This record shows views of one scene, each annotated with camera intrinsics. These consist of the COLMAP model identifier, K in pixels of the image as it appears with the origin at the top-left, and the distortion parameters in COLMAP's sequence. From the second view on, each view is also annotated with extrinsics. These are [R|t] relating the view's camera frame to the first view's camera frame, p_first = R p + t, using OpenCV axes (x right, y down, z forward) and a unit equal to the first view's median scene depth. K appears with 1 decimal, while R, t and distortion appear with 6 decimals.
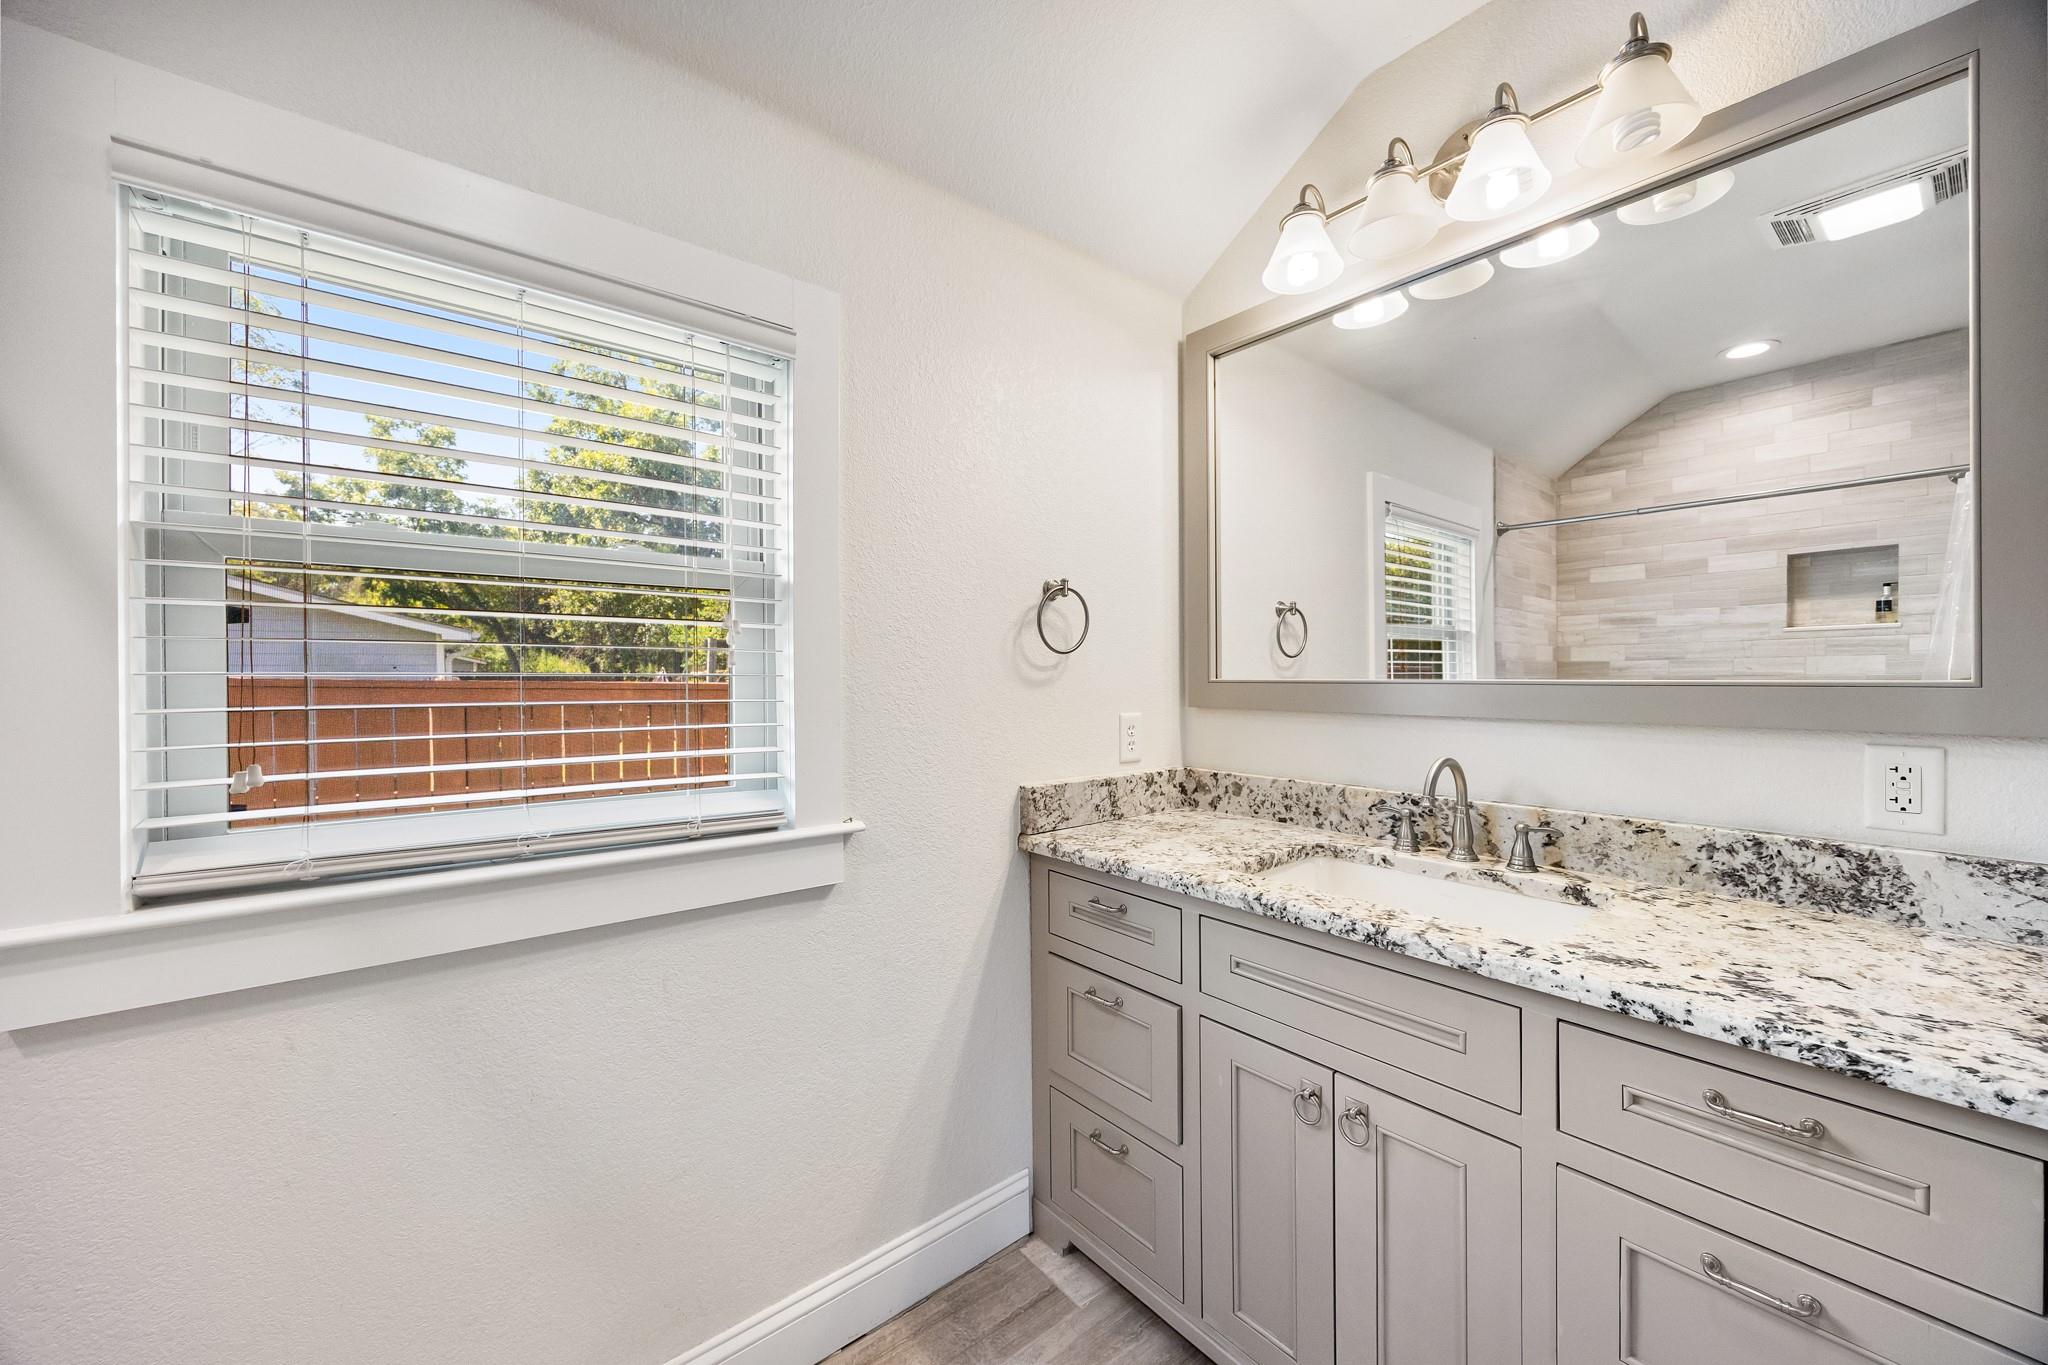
lens RADIAL K [[785.5, 0, 1028.8], [0, 785.5, 675.2], [0, 0, 1]] dist [-0.000281, -0.000136]
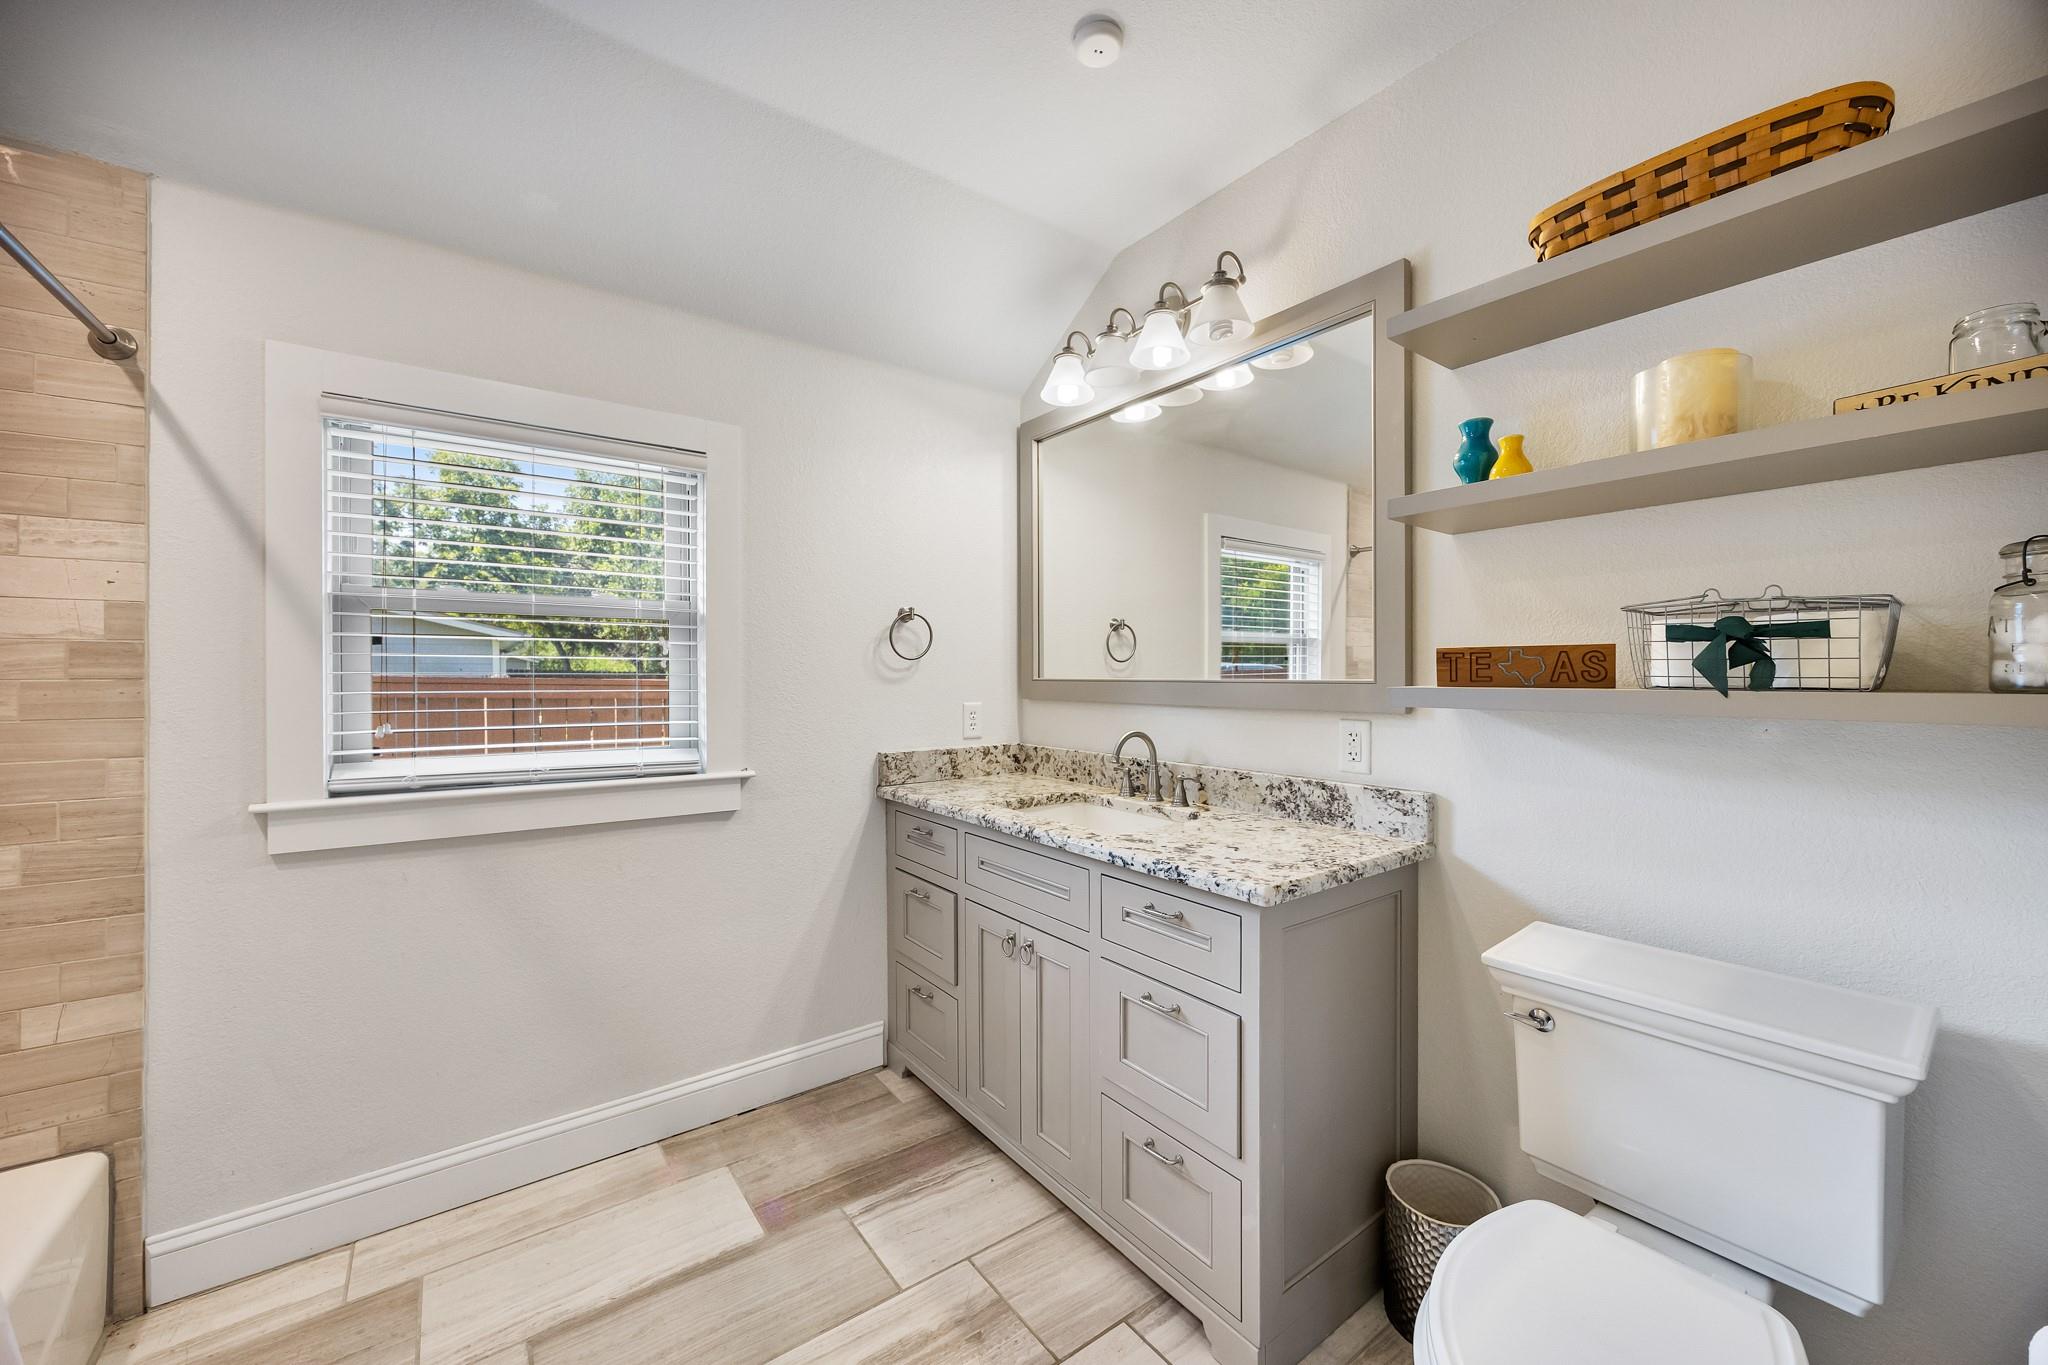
lens RADIAL K [[793.6, 0, 1026.7], [0, 793.6, 672.0], [0, 0, 1]] dist [0.000139, 0.000097]
pose [[0.998467, 0.002278, -0.055309, 0.395958], [-0.002419, 0.999994, -0.002485, -0.002665], [0.055303, 0.002615, 0.998466, -0.501196]]
